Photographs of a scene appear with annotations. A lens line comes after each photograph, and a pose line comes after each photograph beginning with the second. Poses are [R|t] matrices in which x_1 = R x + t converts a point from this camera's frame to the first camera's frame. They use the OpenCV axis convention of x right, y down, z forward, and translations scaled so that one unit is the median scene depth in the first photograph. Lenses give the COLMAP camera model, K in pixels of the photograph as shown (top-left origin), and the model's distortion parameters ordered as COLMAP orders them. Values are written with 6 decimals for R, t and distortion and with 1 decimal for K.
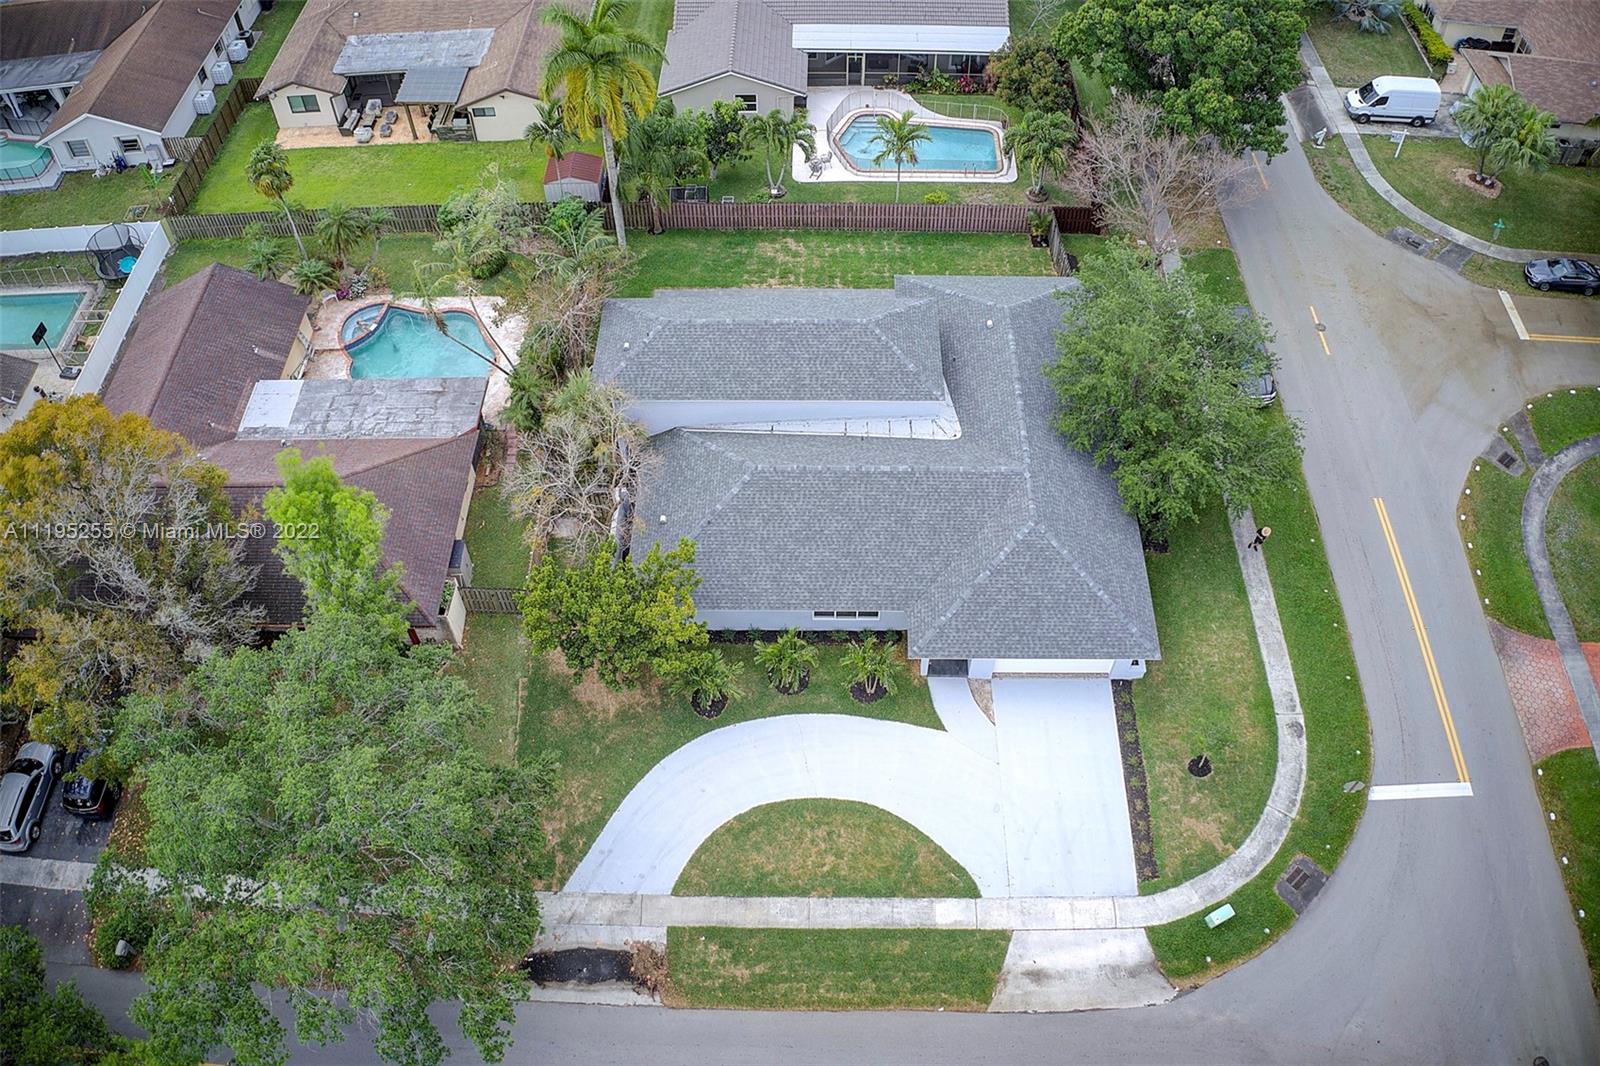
lens RADIAL K [[1255.6, 0, 800.4], [0, 1255.6, 535.2], [0, 0, 1]] dist [-0.192499, 0.025162]
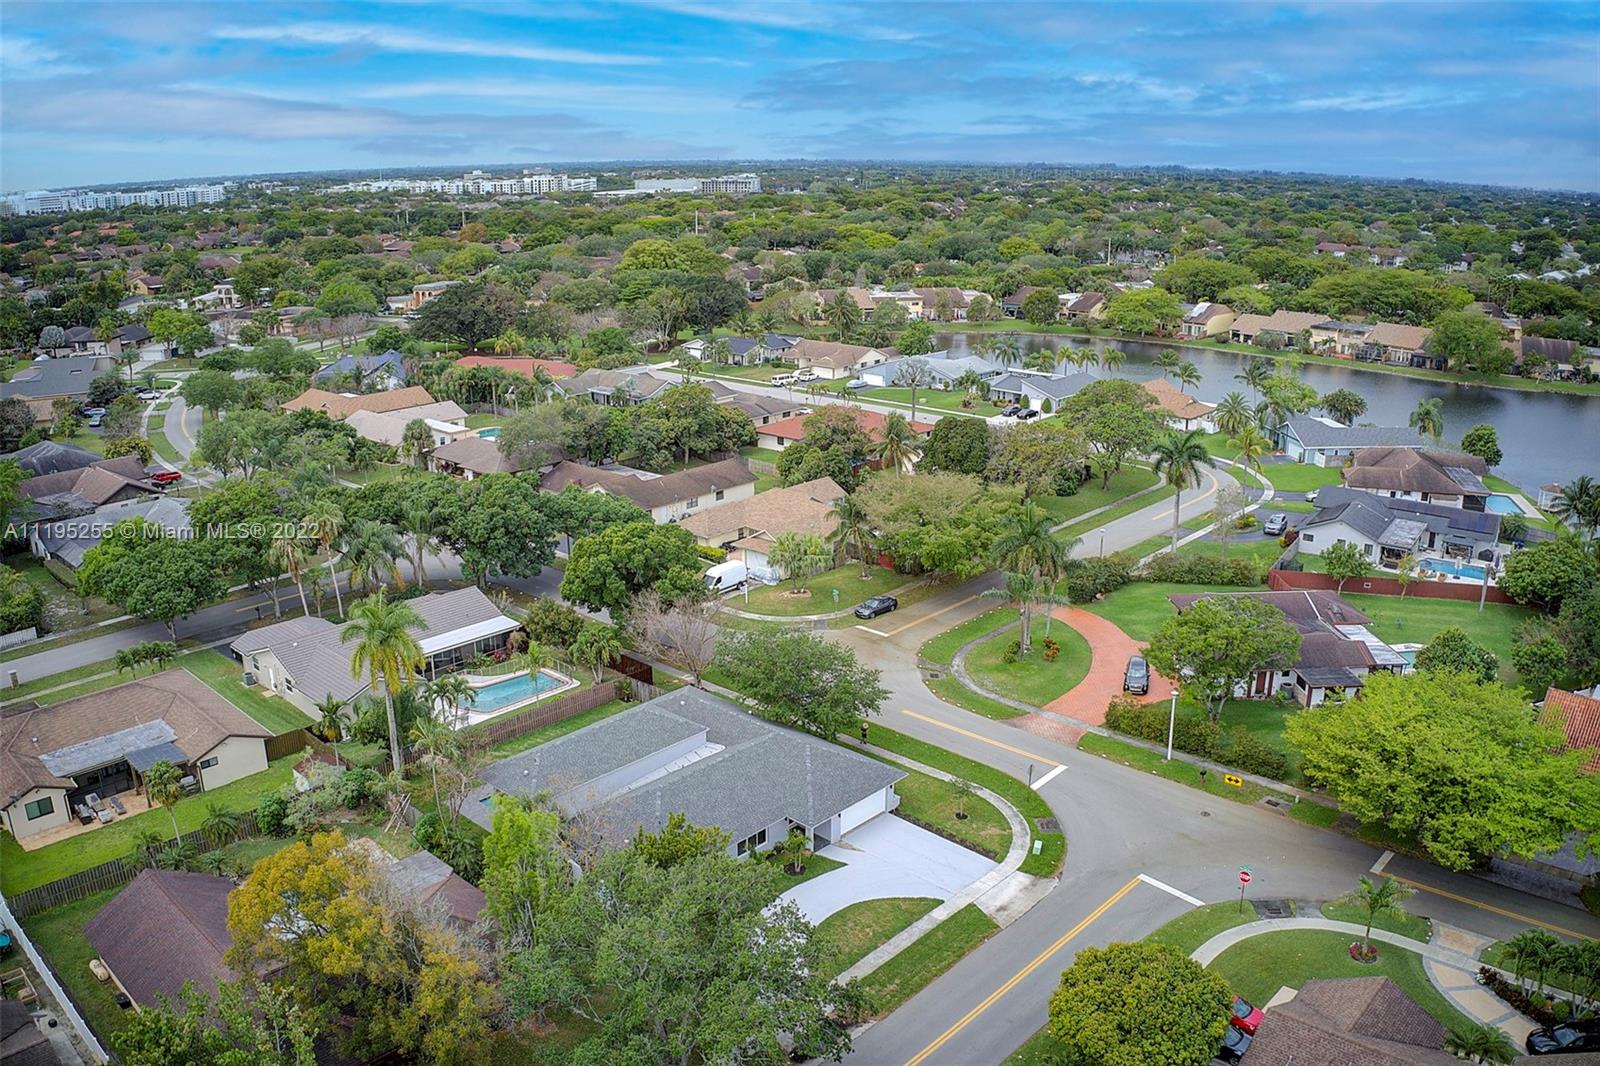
lens RADIAL K [[1255.6, 0, 799.0], [0, 1255.6, 531.6], [0, 0, 1]] dist [-0.192499, 0.025162]
pose [[0.665188, -0.206295, 0.717612, -0.998212], [0.593530, 0.729216, -0.340539, 0.355954], [-0.453042, 0.652447, 0.607508, -0.220455]]
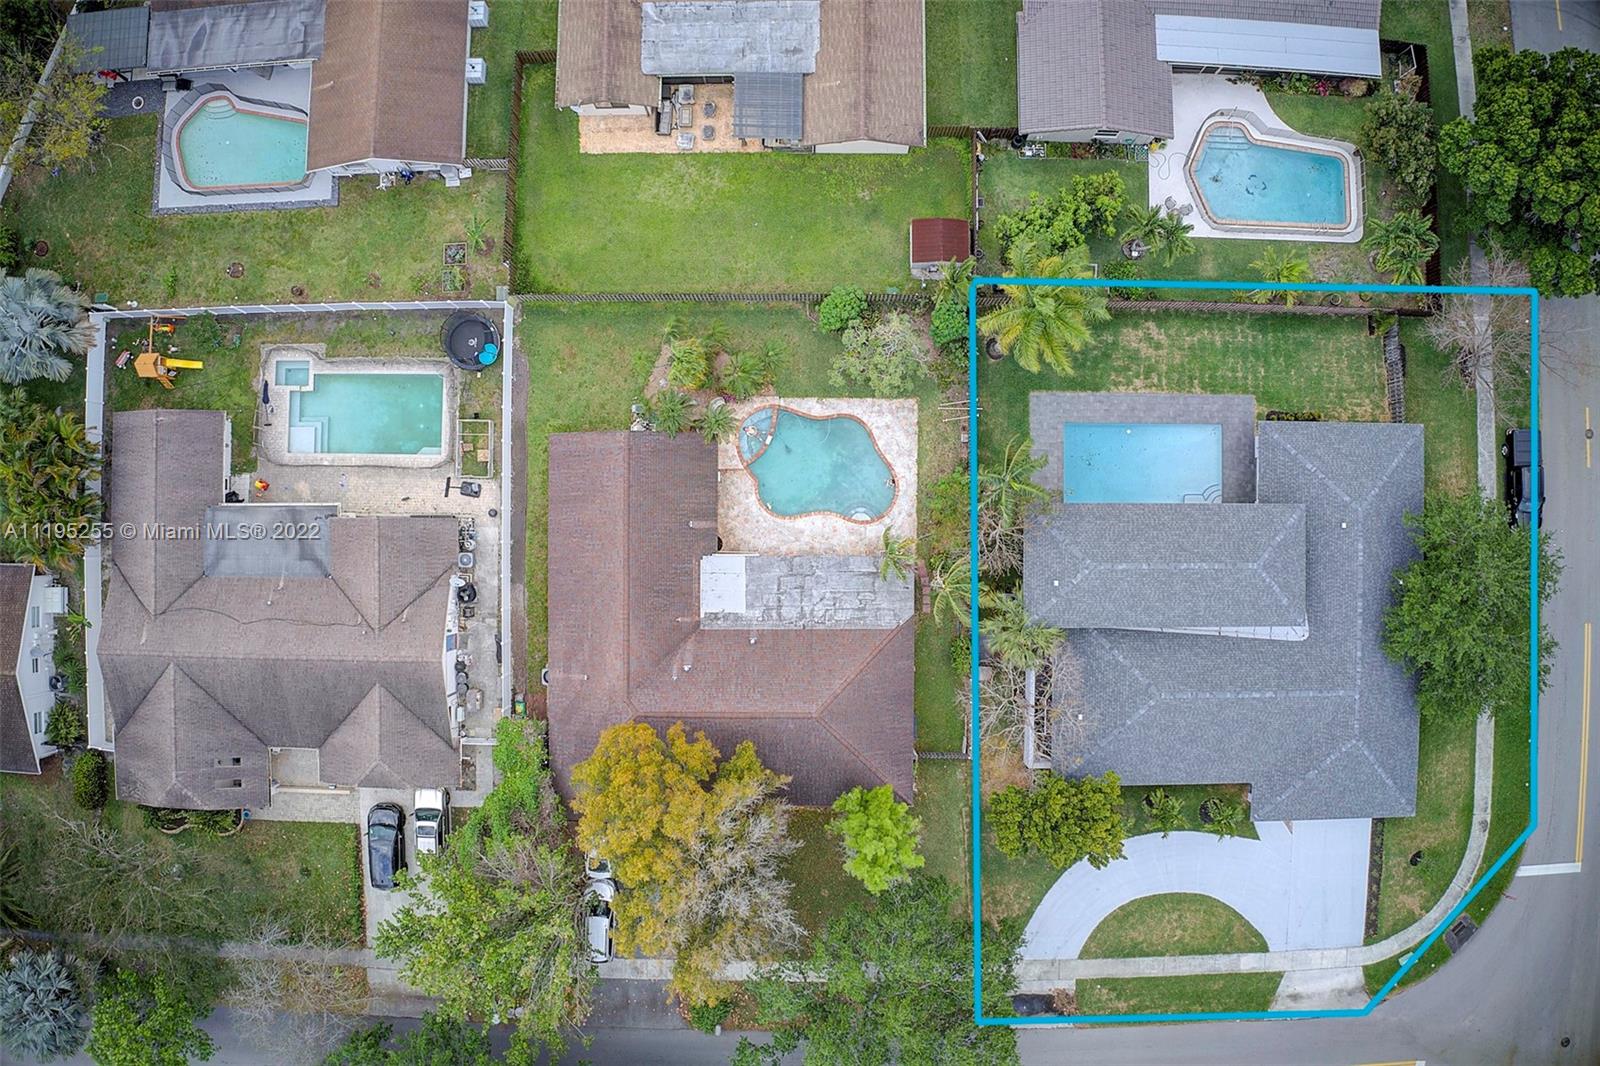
lens RADIAL K [[1255.6, 0, 802.7], [0, 1255.6, 538.9], [0, 0, 1]] dist [-0.192499, 0.025162]
pose [[0.999936, -0.010783, 0.003364, -0.424819], [0.006583, 0.798337, 0.602175, -0.992511], [-0.009179, -0.602114, 0.798357, 0.096047]]
